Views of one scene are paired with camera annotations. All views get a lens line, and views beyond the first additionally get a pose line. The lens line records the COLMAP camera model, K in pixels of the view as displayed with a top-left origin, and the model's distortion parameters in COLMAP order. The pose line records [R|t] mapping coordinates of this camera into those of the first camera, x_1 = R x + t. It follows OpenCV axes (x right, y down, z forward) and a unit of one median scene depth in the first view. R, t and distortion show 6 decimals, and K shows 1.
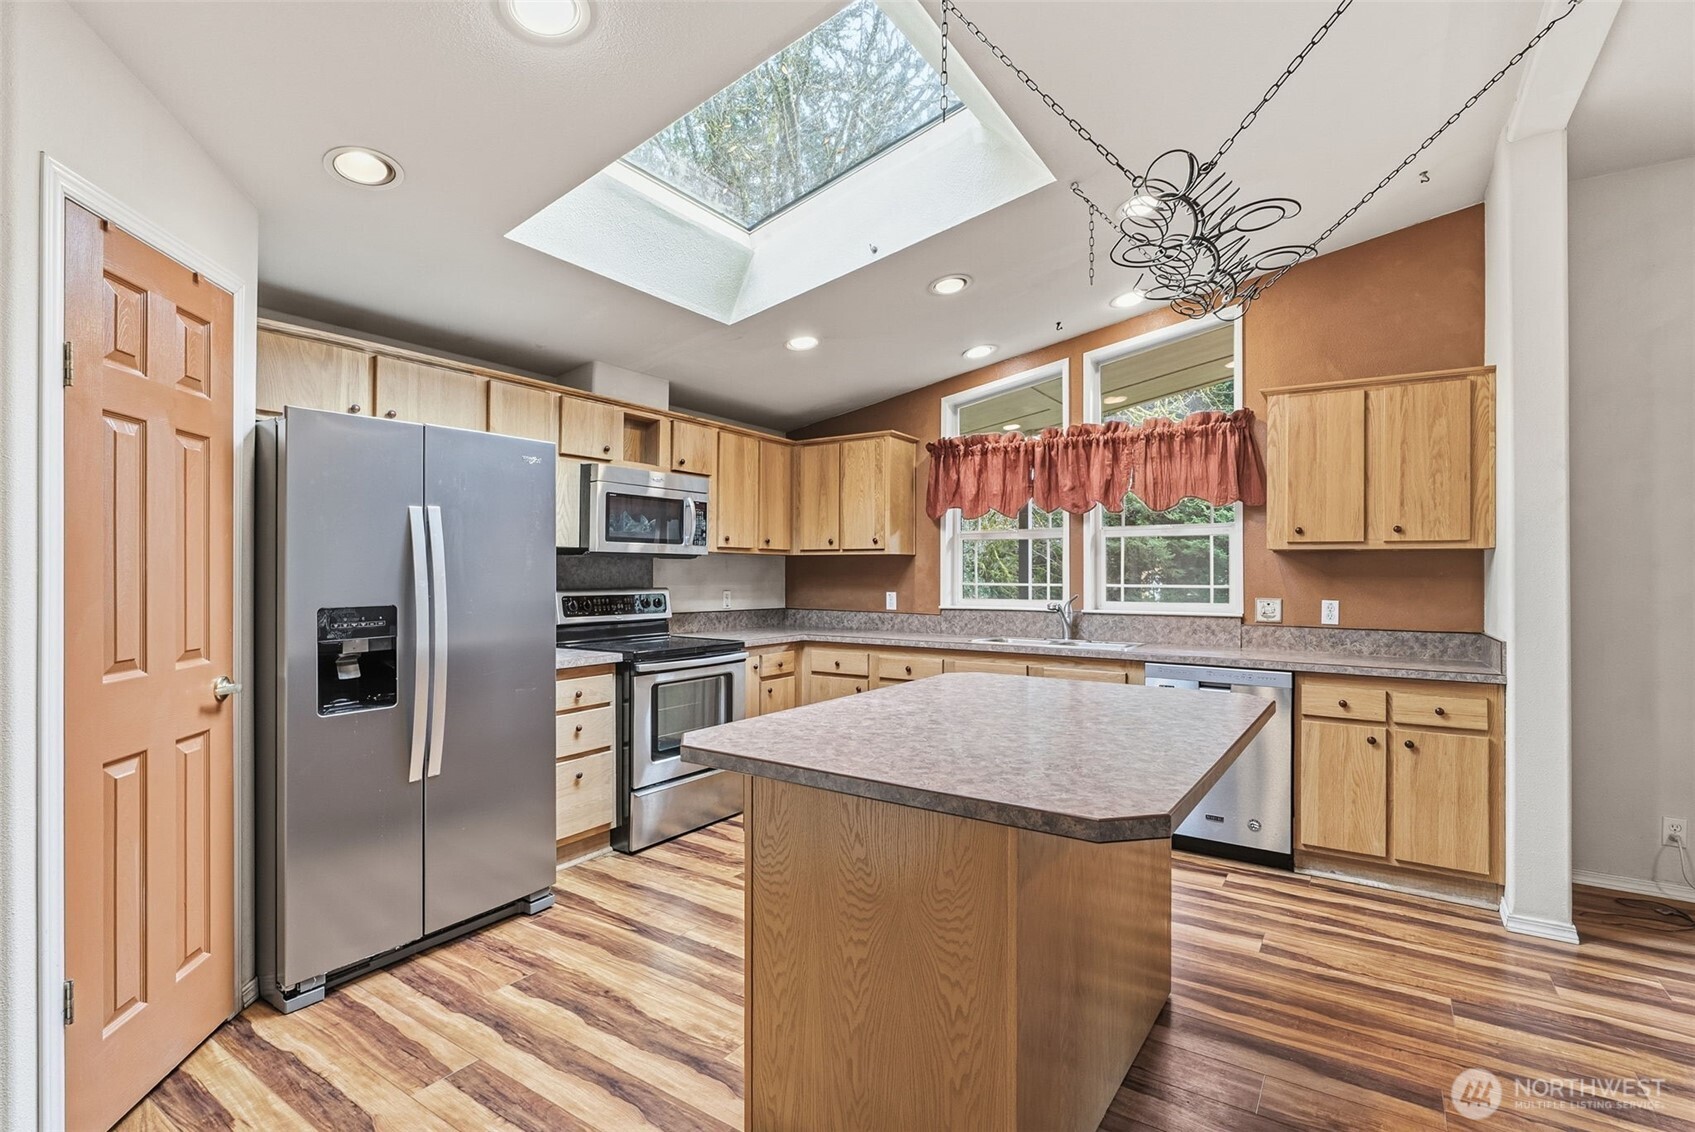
lens RADIAL K [[796.0, 0, 847.5], [0, 796.0, 566.0], [0, 0, 1]] dist [-0.005970, 0.000429]
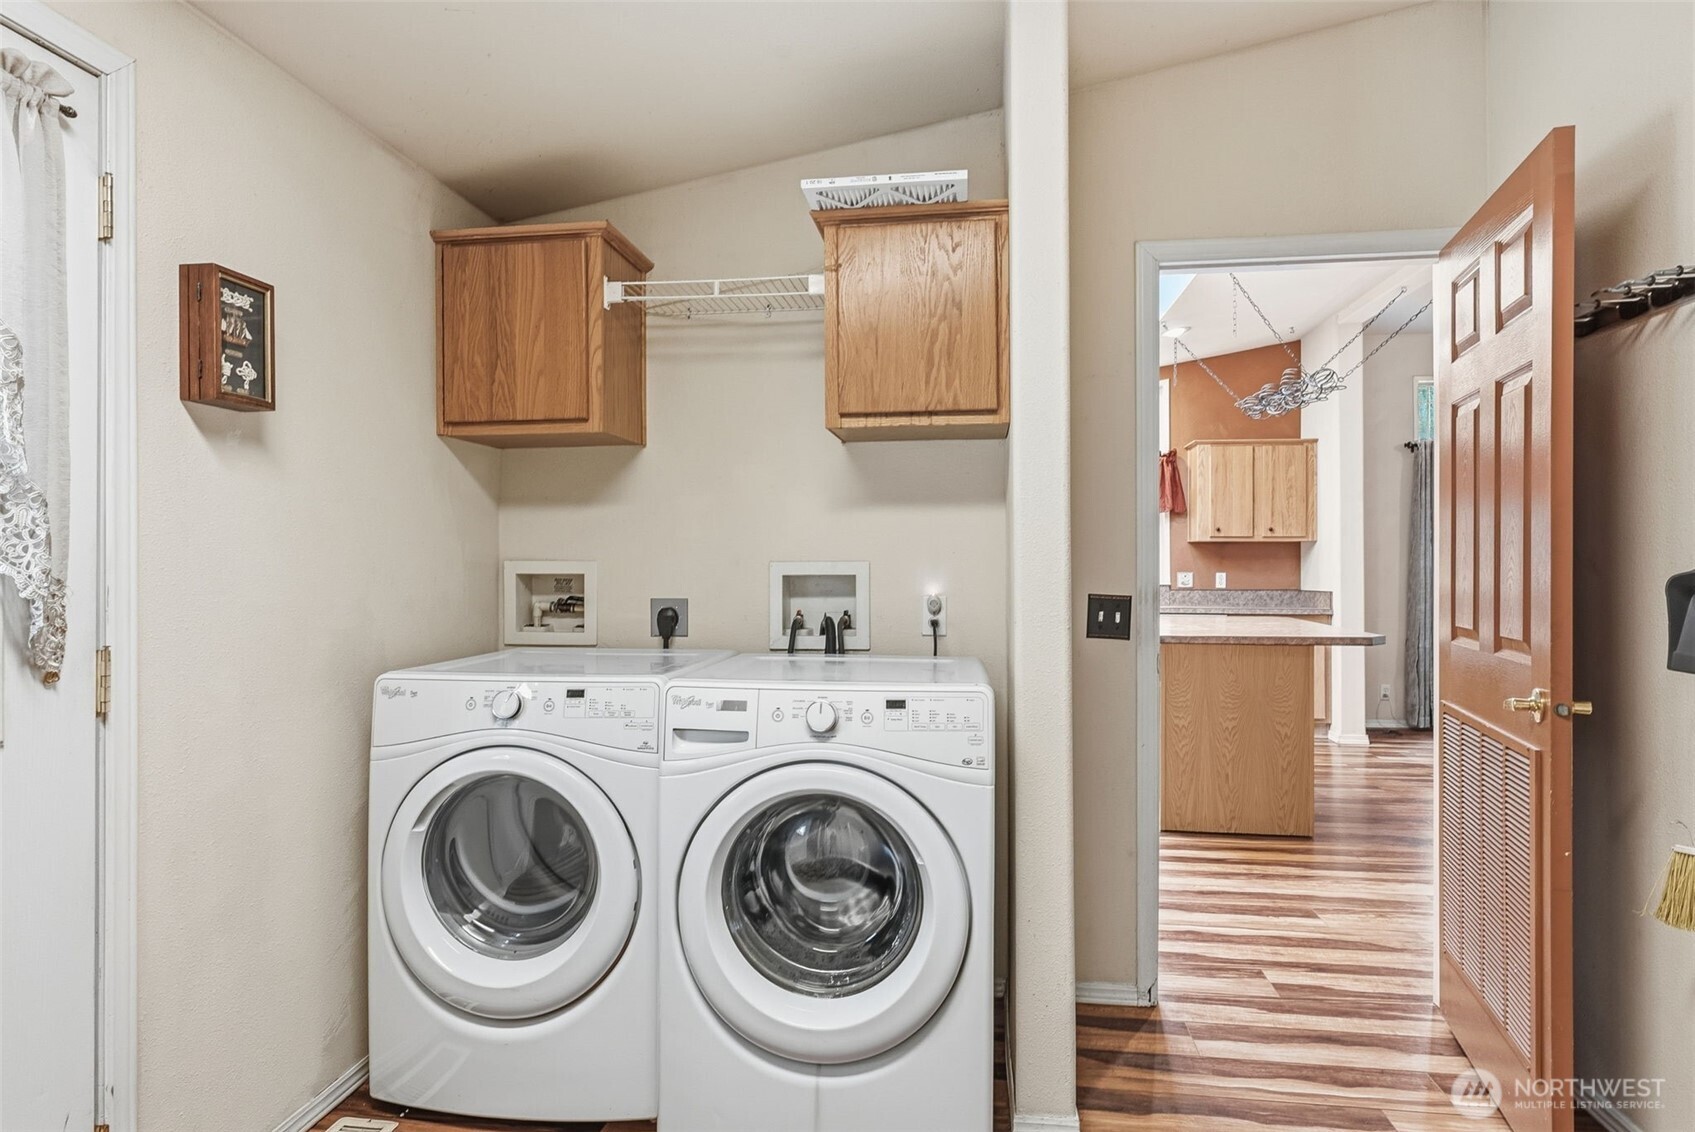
lens RADIAL K [[933.8, 0, 847.5], [0, 933.8, 566.0], [0, 0, 1]] dist [0.001417, 0.000635]
pose [[0.901392, -0.005550, 0.432968, -0.868800], [0.002294, 0.999965, 0.008043, 0.012019], [-0.432998, -0.006257, 0.901373, -0.363862]]
